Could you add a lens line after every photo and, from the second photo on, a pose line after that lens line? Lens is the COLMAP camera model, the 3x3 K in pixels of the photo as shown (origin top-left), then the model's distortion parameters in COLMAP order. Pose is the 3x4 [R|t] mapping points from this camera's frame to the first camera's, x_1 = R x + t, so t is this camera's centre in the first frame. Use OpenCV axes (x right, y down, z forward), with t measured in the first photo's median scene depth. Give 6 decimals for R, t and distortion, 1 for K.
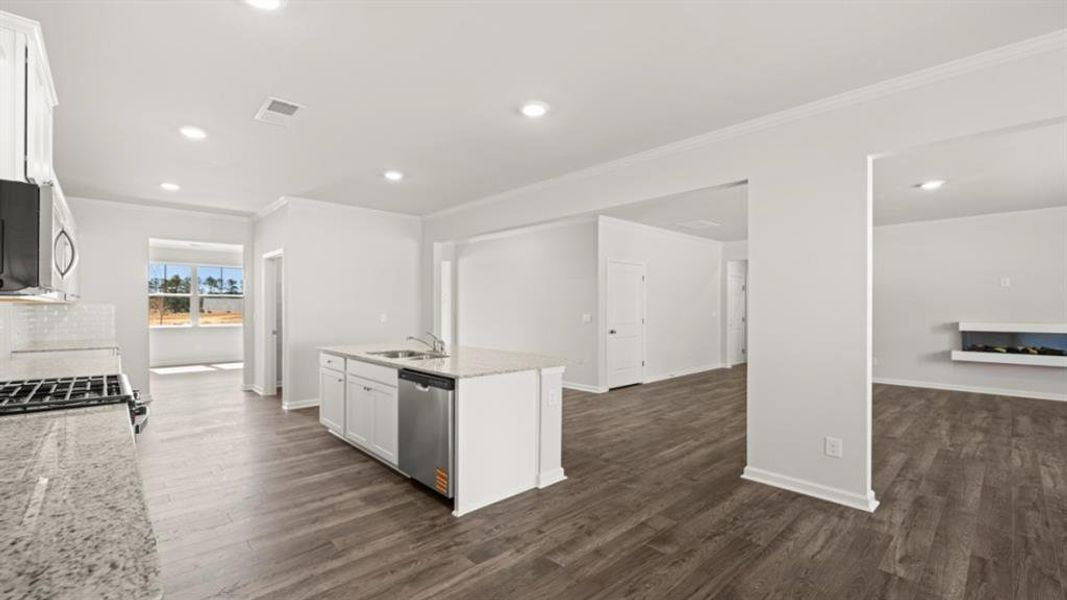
lens RADIAL K [[437.5, 0, 532.7], [0, 437.5, 303.7], [0, 0, 1]] dist [-0.001520, -0.000339]
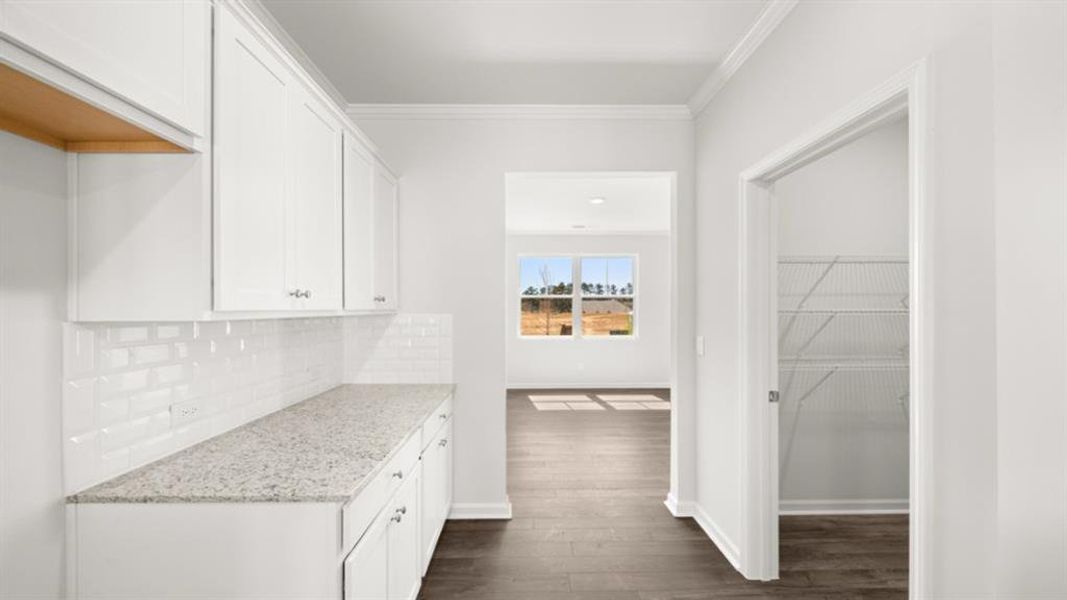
lens RADIAL K [[437.5, 0, 532.7], [0, 437.5, 303.7], [0, 0, 1]] dist [-0.001520, -0.000339]
pose [[0.730319, -0.005165, -0.683087, -0.194350], [0.004366, 0.999986, -0.002894, -0.002399], [0.683092, -0.000869, 0.730332, 0.245381]]
